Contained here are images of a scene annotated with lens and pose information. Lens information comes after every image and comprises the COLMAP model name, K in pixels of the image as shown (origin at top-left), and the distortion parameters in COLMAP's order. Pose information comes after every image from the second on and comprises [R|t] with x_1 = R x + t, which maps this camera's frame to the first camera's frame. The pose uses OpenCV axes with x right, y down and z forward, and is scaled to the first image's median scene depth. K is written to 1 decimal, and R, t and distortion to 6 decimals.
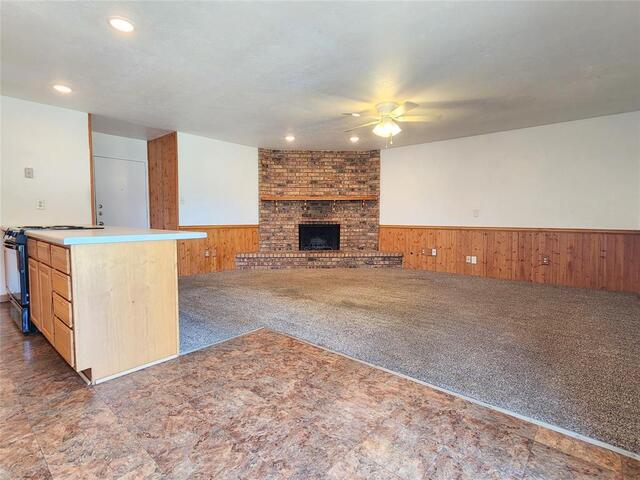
lens RADIAL K [[321.3, 0, 318.5], [0, 321.3, 236.0], [0, 0, 1]] dist [0.001680, 0.001441]
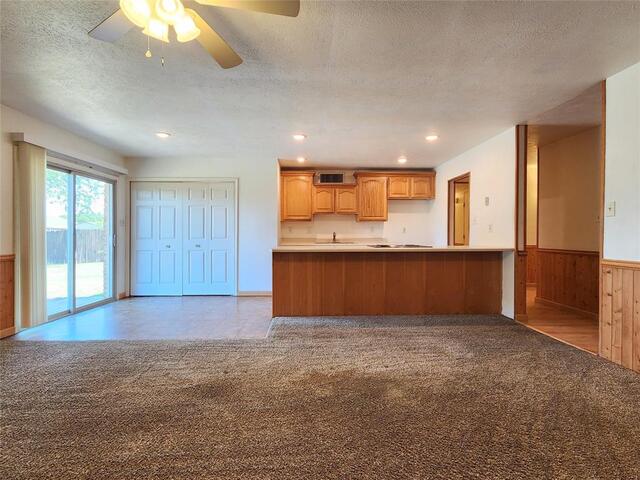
lens RADIAL K [[321.3, 0, 318.5], [0, 321.3, 236.0], [0, 0, 1]] dist [0.001680, 0.001441]
pose [[-0.728539, 0.000830, -0.685003, 0.206299], [-0.045923, 0.997690, 0.050051, -0.058498], [0.683463, 0.067921, -0.726819, 0.851617]]
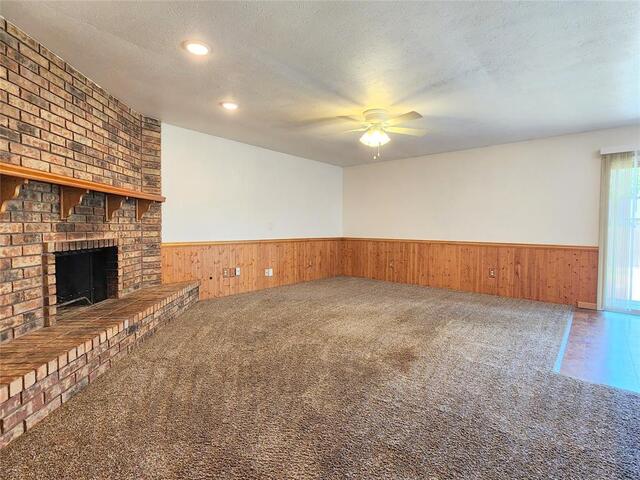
lens RADIAL K [[321.3, 0, 318.5], [0, 321.3, 236.0], [0, 0, 1]] dist [0.001680, 0.001441]
pose [[0.000774, -0.029292, 0.999571, -0.433586], [0.051389, 0.998251, 0.029213, -0.050684], [-0.998678, 0.051344, 0.002278, 0.702912]]
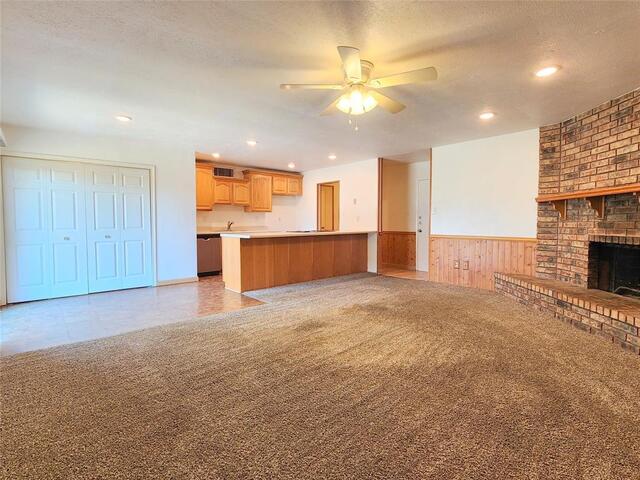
lens RADIAL K [[321.3, 0, 318.5], [0, 321.3, 236.0], [0, 0, 1]] dist [0.001680, 0.001441]
pose [[-0.125100, 0.040748, -0.991307, 0.553353], [-0.060230, 0.997002, 0.048583, -0.044581], [0.990314, 0.065784, -0.122271, 0.609774]]
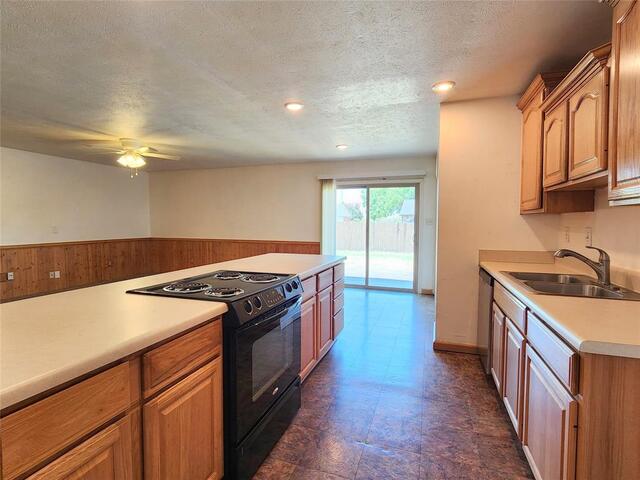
lens RADIAL K [[321.3, 0, 318.5], [0, 321.3, 236.0], [0, 0, 1]] dist [0.001680, 0.001441]
pose [[-0.375417, -0.042848, 0.925865, -0.666772], [0.053359, 0.996275, 0.067743, -0.063198], [-0.925319, 0.074835, -0.371732, 0.495476]]
